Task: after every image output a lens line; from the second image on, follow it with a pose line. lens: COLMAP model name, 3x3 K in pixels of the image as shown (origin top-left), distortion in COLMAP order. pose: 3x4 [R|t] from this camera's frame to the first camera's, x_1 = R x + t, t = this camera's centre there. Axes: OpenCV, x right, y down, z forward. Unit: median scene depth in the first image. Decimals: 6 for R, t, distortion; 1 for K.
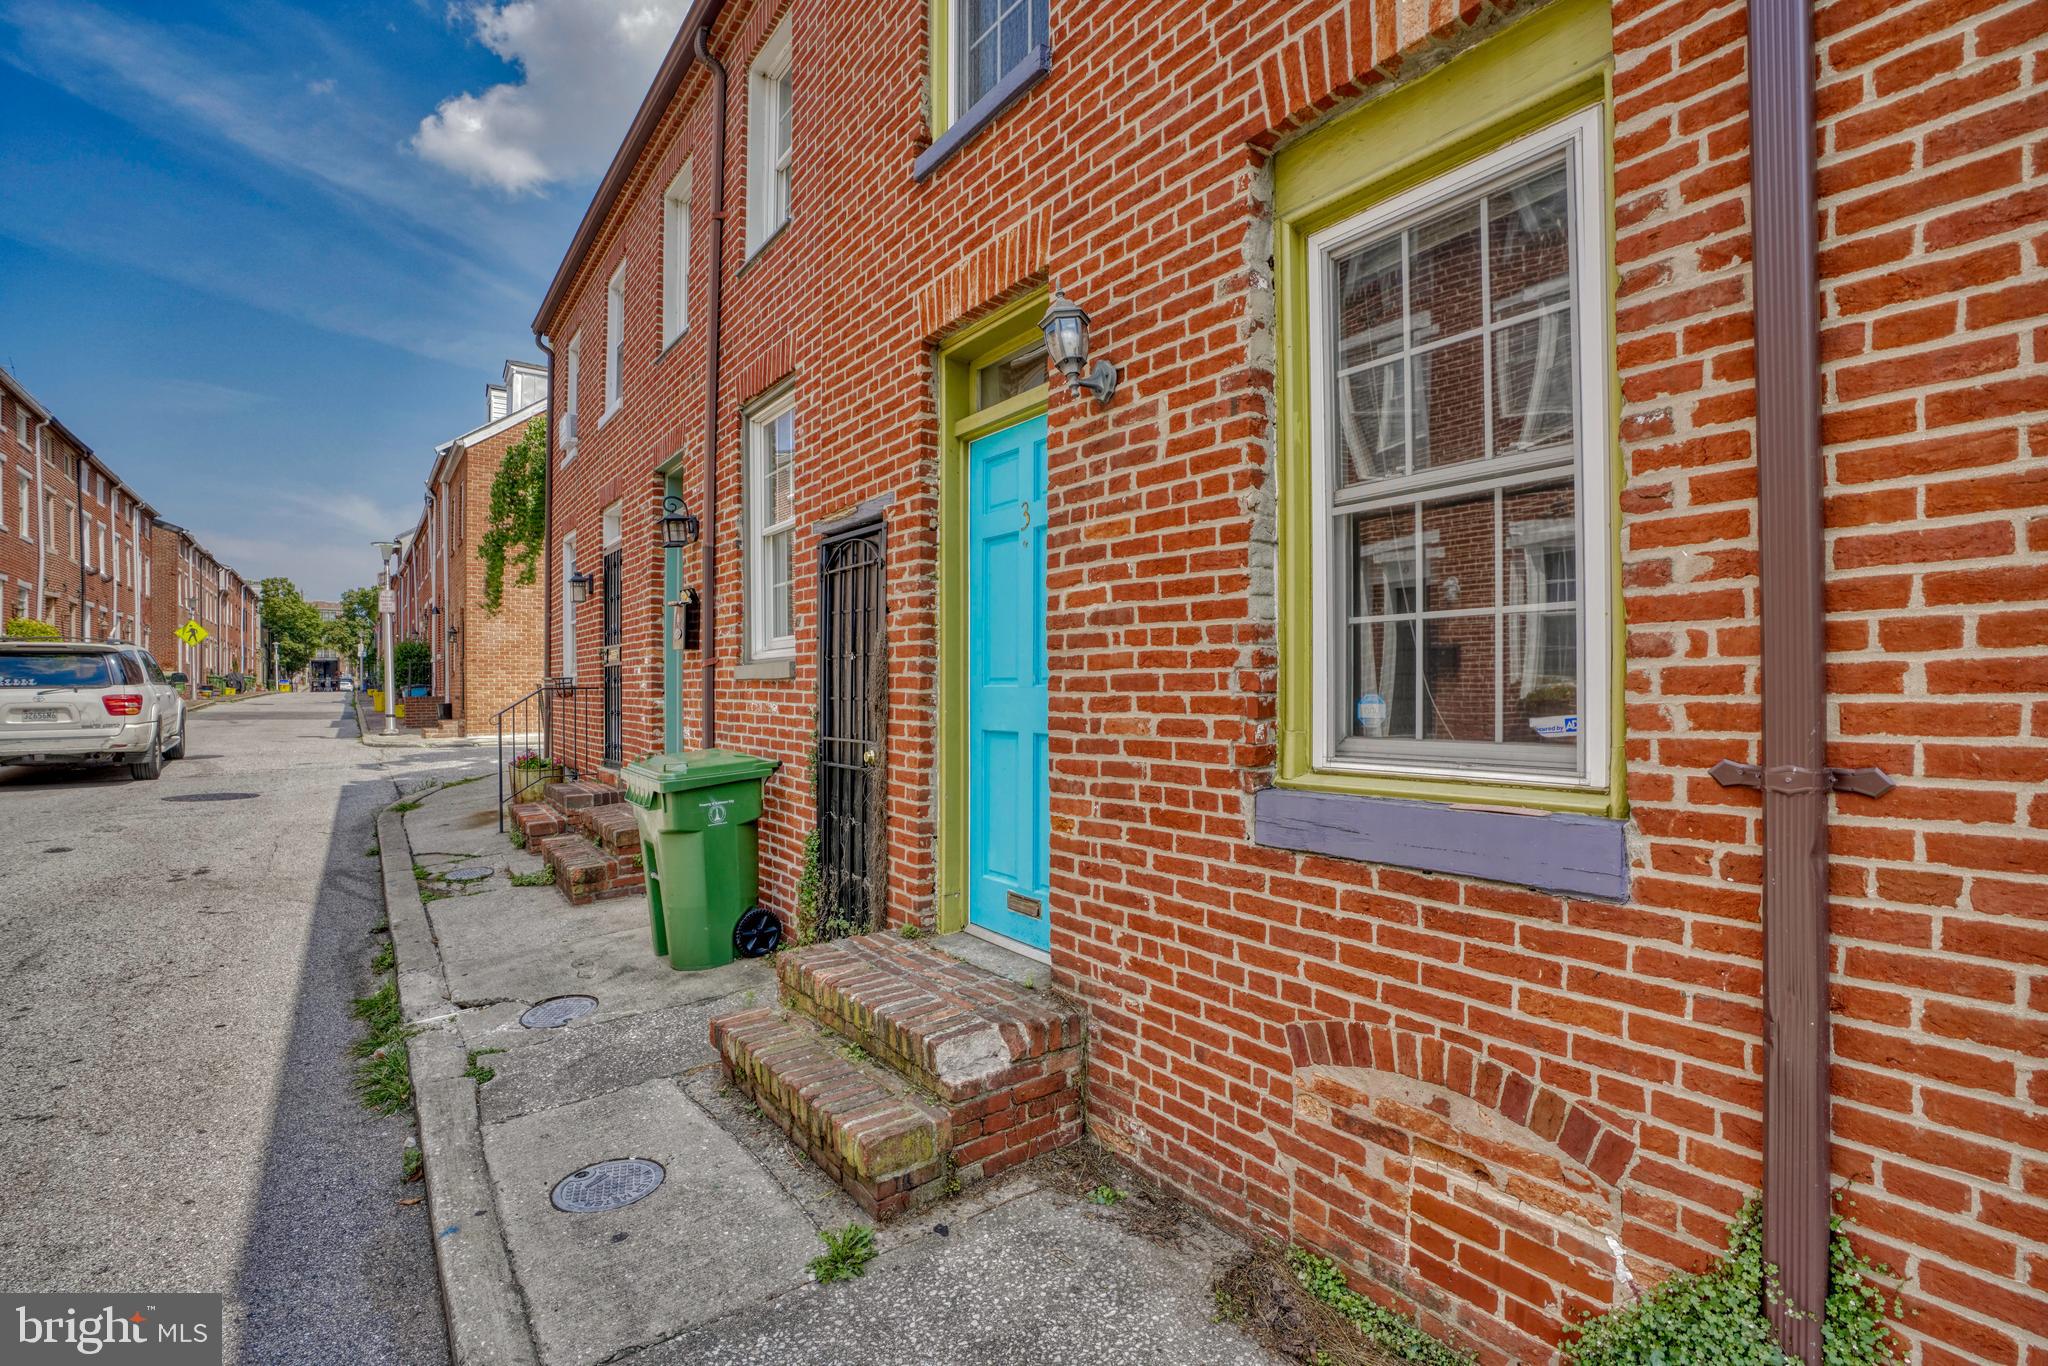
lens RADIAL K [[974.3, 0, 1018.6], [0, 974.3, 687.7], [0, 0, 1]] dist [-0.075357, 0.031738]
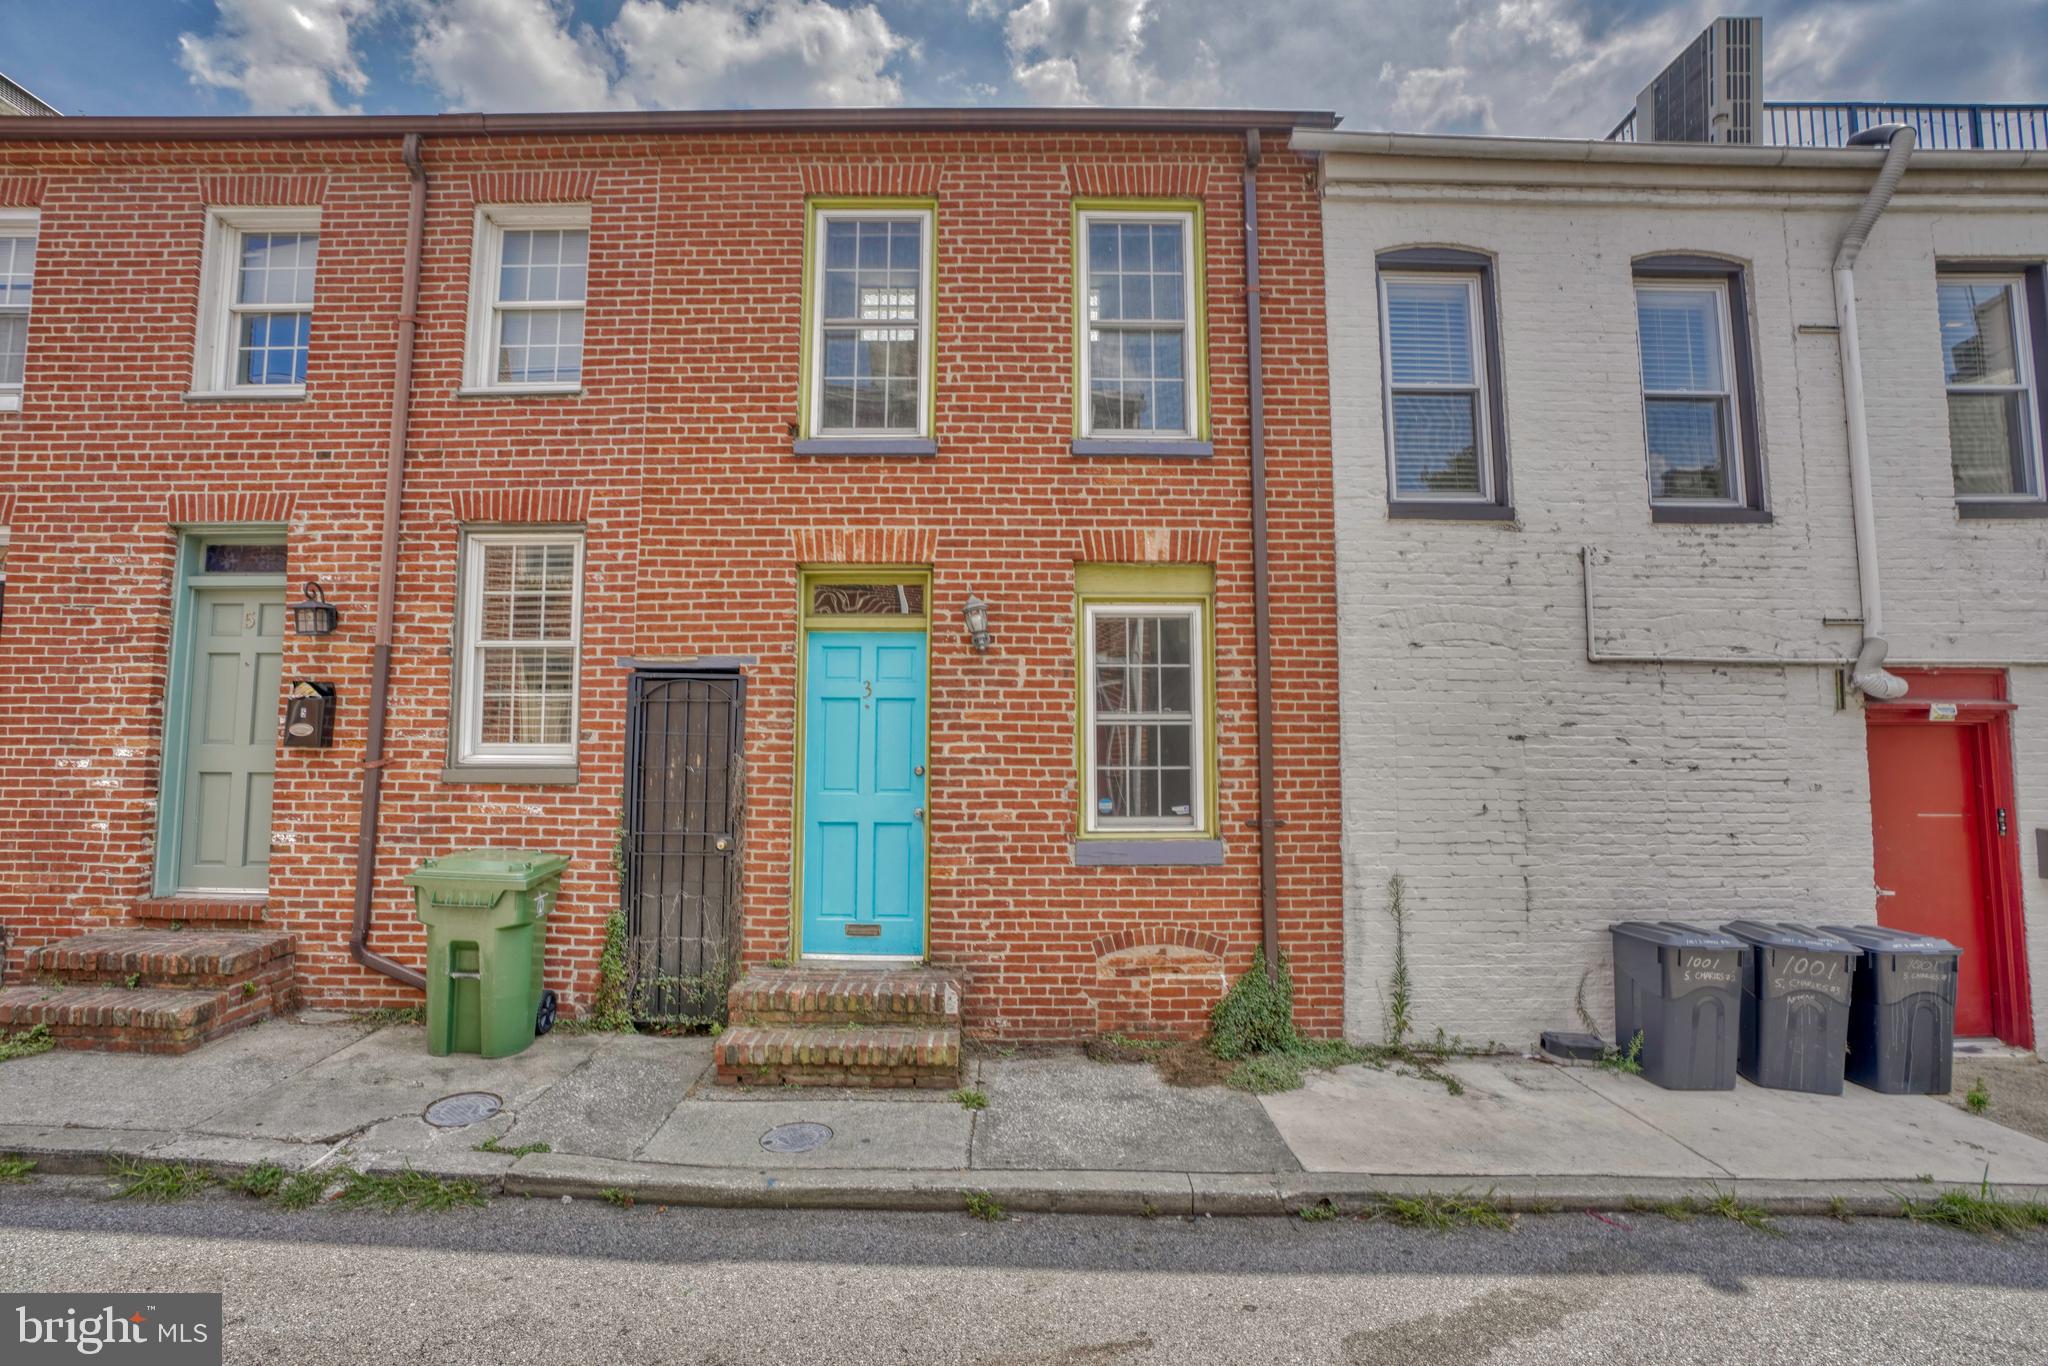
lens RADIAL K [[974.3, 0, 1018.6], [0, 974.3, 687.7], [0, 0, 1]] dist [-0.075357, 0.031738]
pose [[0.529101, 0.085173, 0.844273, -1.669551], [-0.007790, 0.995395, -0.095536, -0.034693], [-0.848523, 0.043972, 0.527328, -0.112247]]
